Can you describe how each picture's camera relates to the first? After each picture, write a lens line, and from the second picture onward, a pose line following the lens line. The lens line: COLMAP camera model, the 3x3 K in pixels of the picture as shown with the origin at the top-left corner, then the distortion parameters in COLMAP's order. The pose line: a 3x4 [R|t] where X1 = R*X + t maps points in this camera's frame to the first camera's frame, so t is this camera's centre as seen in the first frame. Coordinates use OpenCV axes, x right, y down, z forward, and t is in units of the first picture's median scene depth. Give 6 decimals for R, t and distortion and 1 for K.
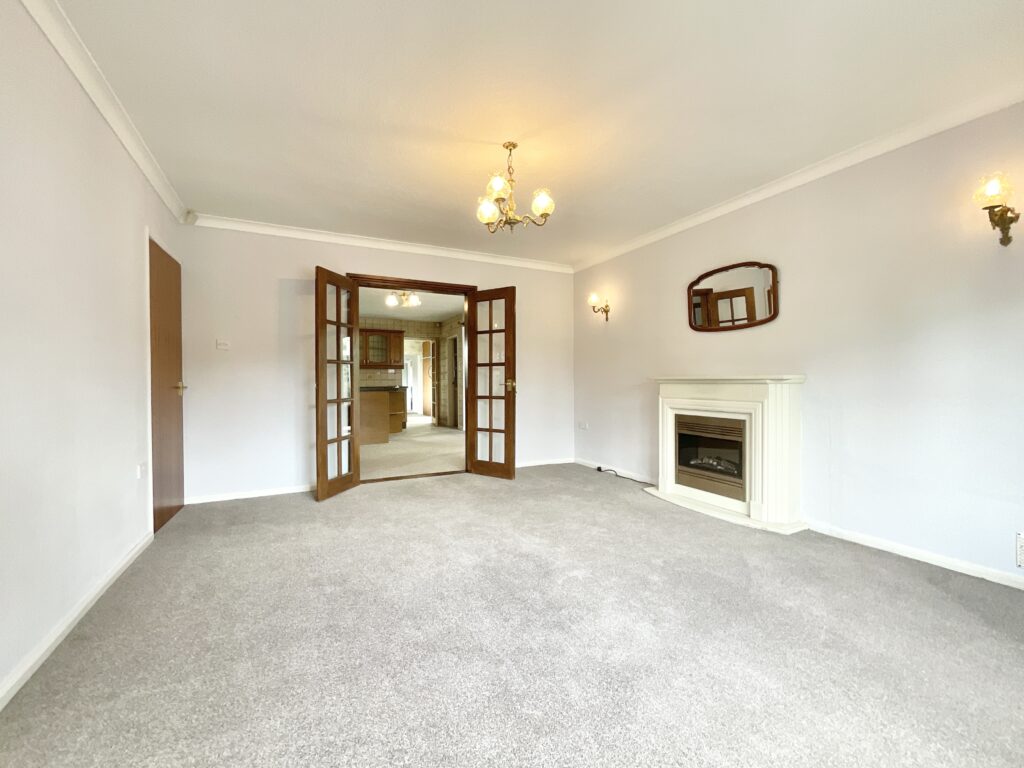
lens RADIAL K [[420.2, 0, 510.6], [0, 420.2, 382.3], [0, 0, 1]] dist [-0.002896, -0.000284]
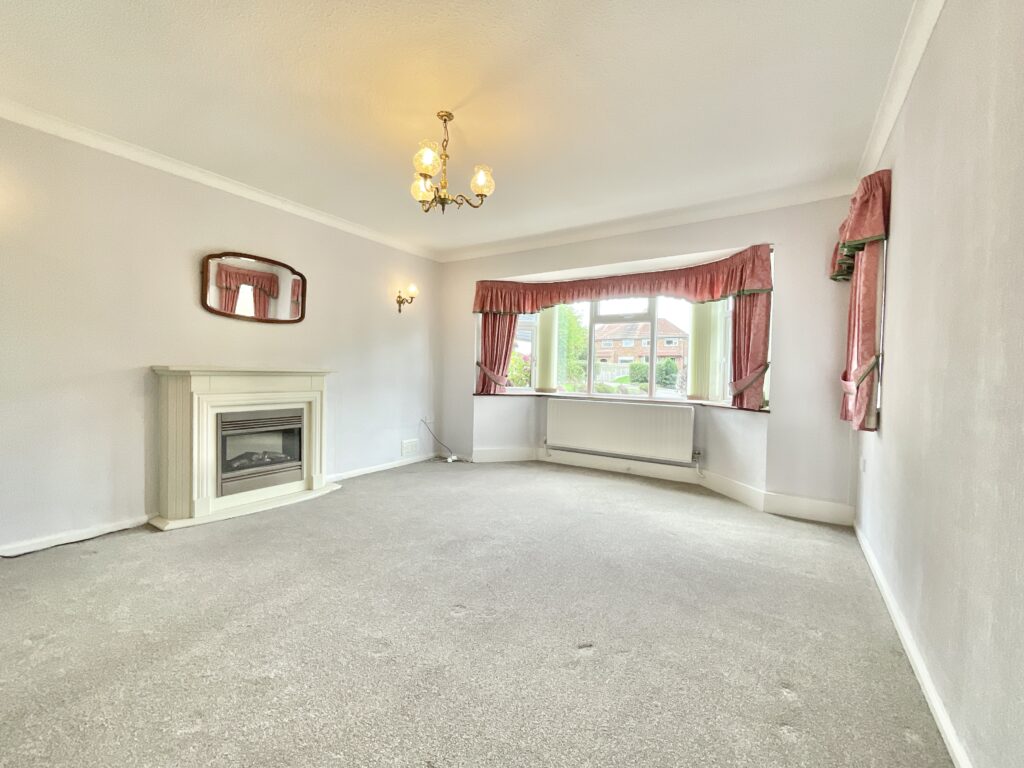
lens RADIAL K [[420.2, 0, 510.5], [0, 420.2, 383.2], [0, 0, 1]] dist [-0.002896, -0.000284]
pose [[-0.490263, -0.022066, 0.871295, -0.680406], [-0.009130, 0.999755, 0.020182, -0.004669], [-0.871527, 0.001940, -0.490344, 1.034744]]
